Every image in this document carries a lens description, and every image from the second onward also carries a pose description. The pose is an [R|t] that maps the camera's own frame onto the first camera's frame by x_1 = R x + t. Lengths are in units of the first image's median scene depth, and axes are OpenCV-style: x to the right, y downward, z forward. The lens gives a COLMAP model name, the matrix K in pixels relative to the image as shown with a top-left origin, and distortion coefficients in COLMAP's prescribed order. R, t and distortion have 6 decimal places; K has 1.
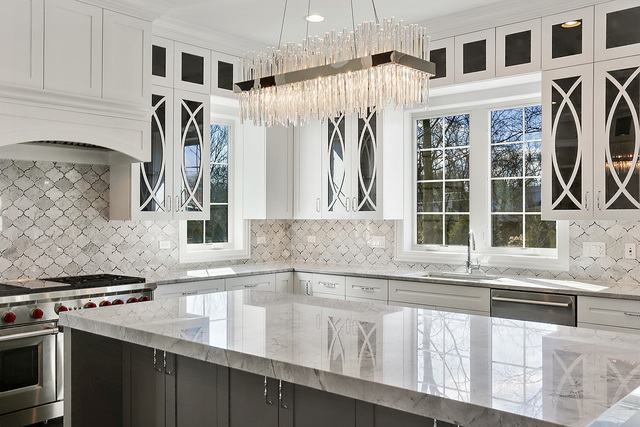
lens RADIAL K [[610.3, 0, 317.0], [0, 610.3, 214.4], [0, 0, 1]] dist [0.017316, 0.014660]
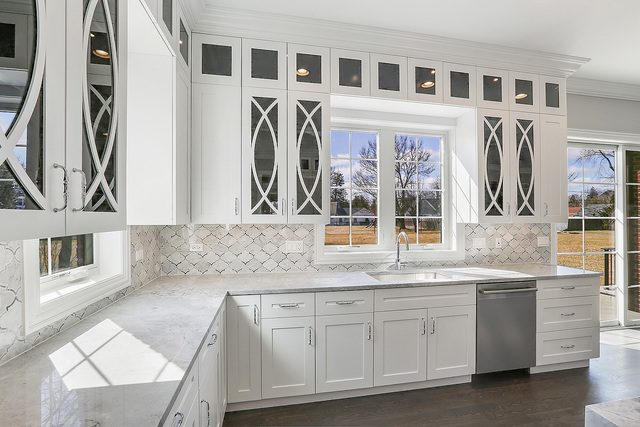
lens RADIAL K [[295.4, 0, 320.0], [0, 295.4, 213.5], [0, 0, 1]] dist [-0.037048, 0.013838]
pose [[0.603270, 0.008552, 0.797492, -0.276843], [-0.005617, 0.999963, -0.006474, -0.004758], [-0.797518, -0.000573, 0.603295, 0.773426]]
